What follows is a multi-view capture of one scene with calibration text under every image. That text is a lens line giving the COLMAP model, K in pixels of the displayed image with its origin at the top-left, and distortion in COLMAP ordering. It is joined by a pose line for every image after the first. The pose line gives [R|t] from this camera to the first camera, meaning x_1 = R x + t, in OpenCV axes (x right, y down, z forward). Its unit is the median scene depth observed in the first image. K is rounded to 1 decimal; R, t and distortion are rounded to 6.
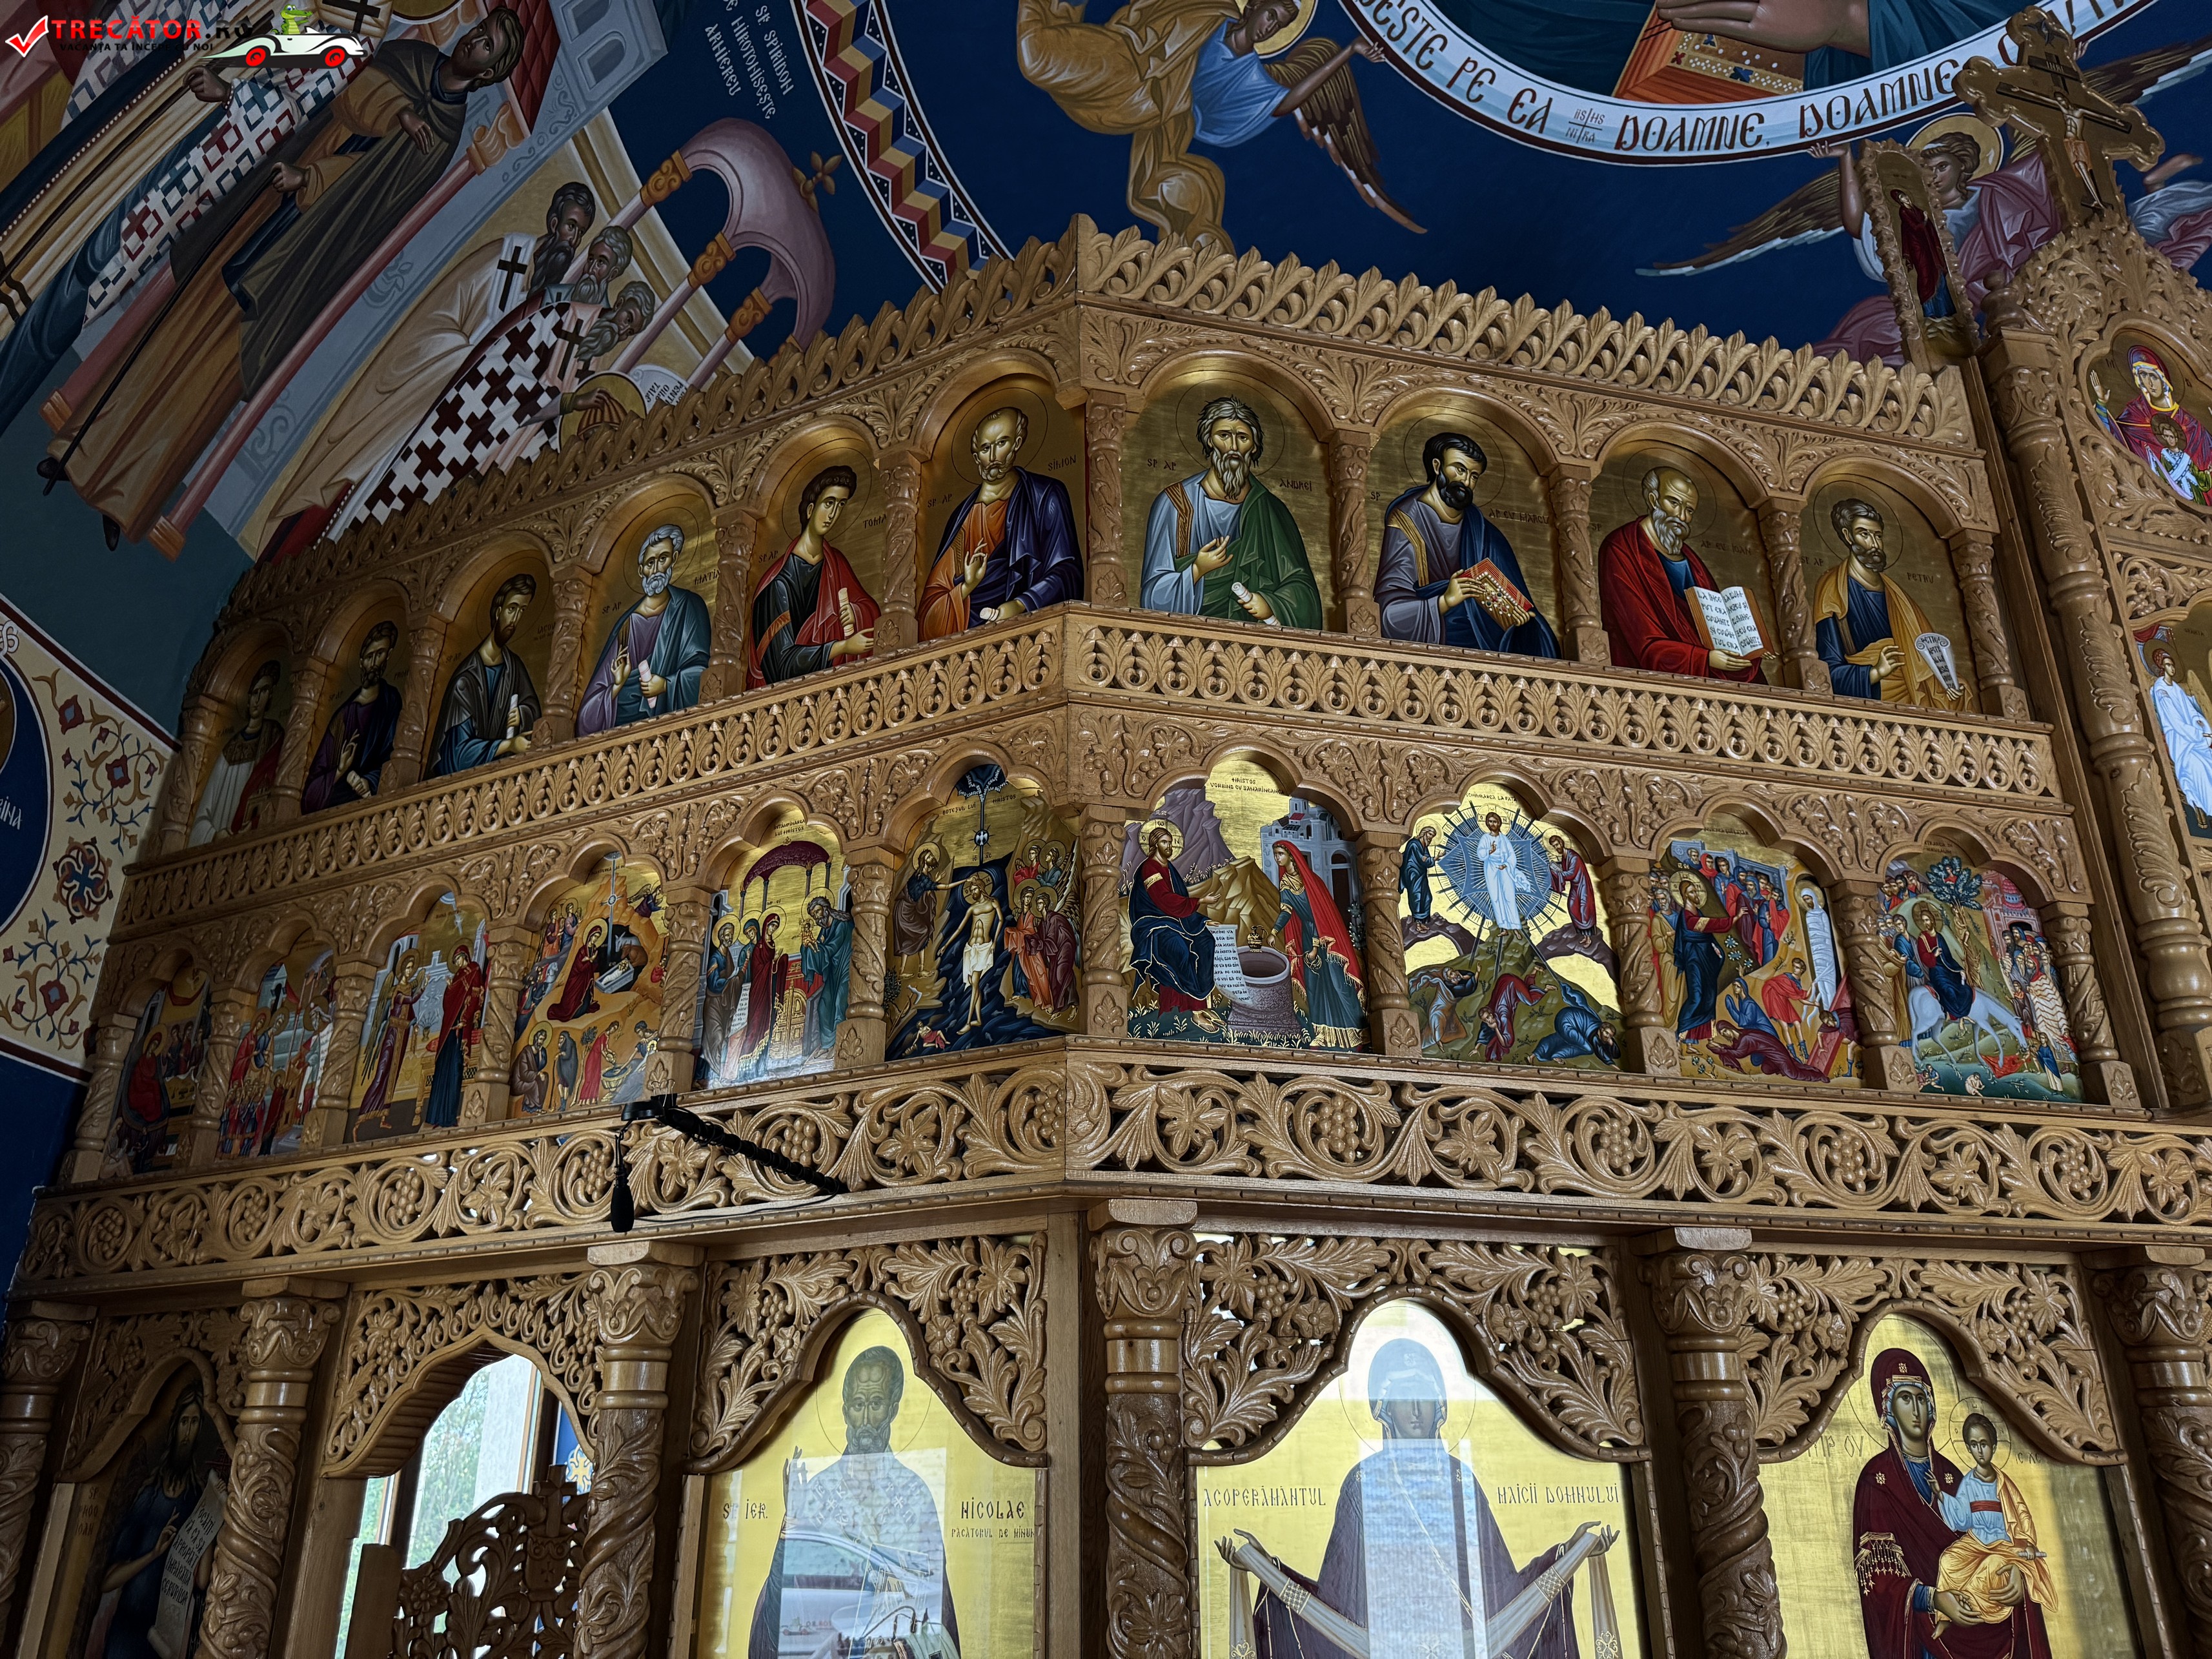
lens RADIAL K [[1587.7, 0, 1106.0], [0, 1587.7, 829.5], [0, 0, 1]] dist [-0.000137, -0.000244]
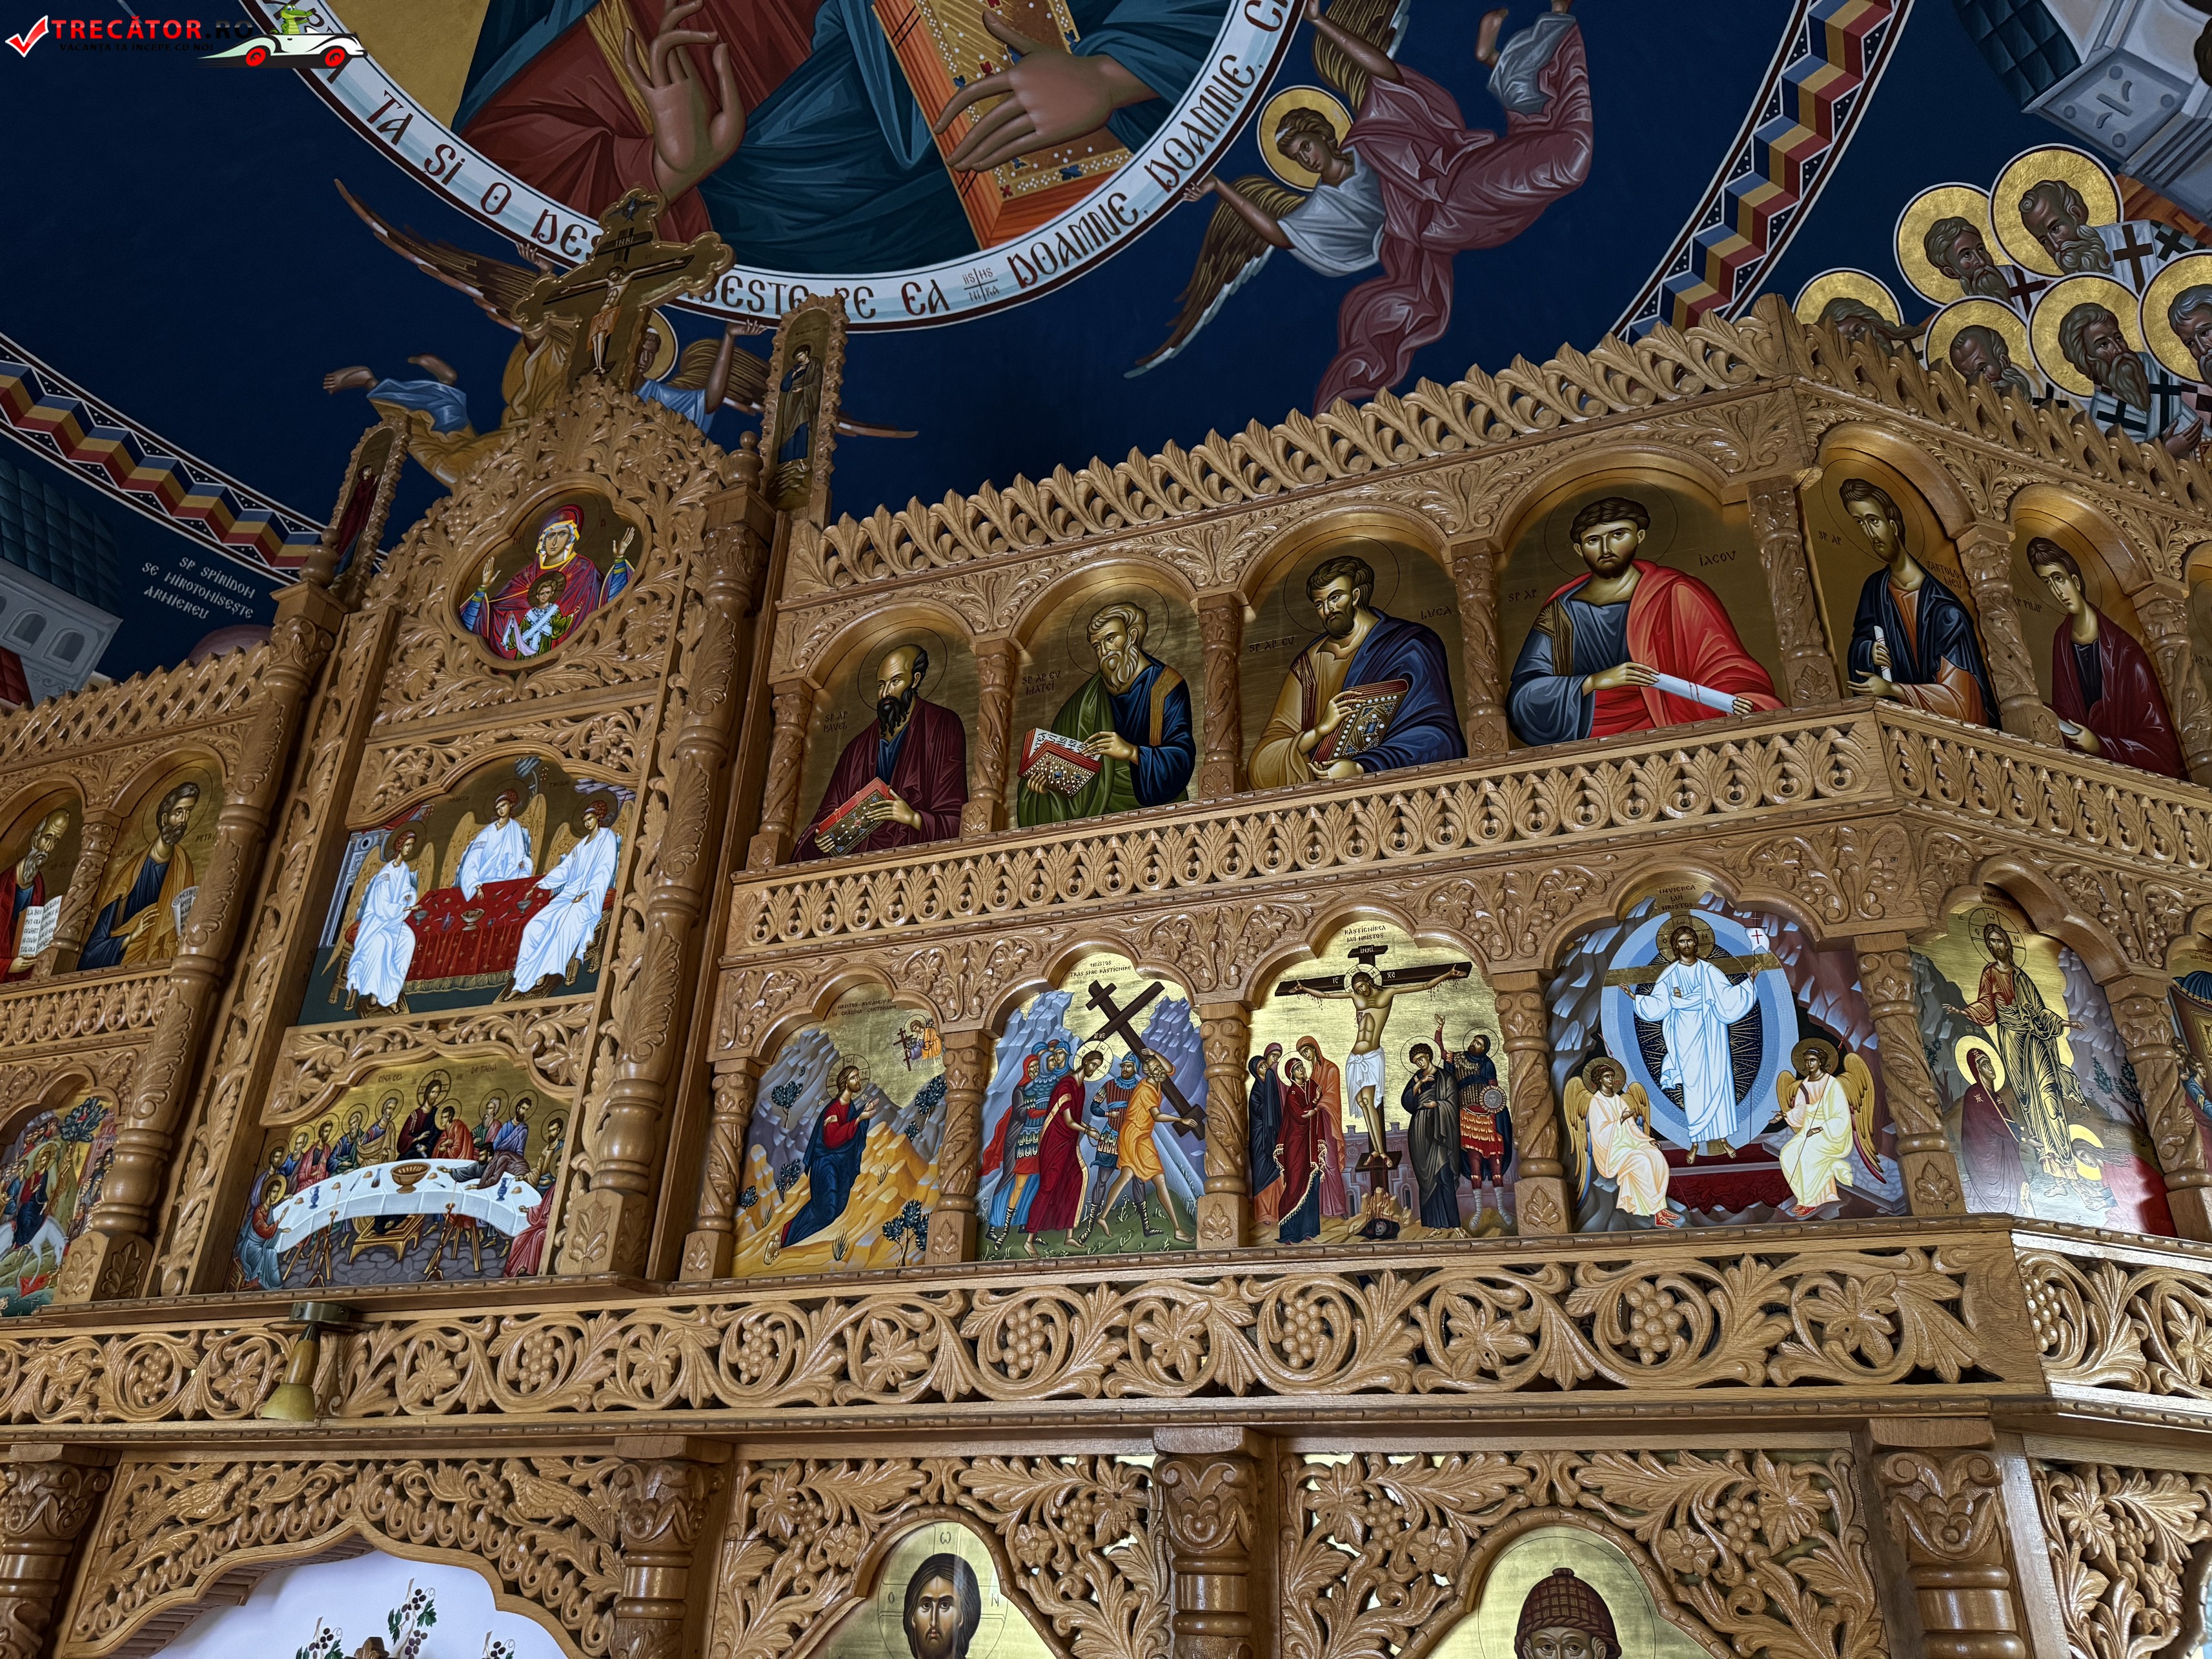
lens RADIAL K [[1569.1, 0, 1096.6], [0, 1569.1, 822.0], [0, 0, 1]] dist [0.049992, -0.069299]
pose [[0.804693, -0.251915, -0.537595, 1.649505], [0.196291, 0.967479, -0.159541, 0.138531], [0.560303, 0.022856, 0.827972, 0.418351]]
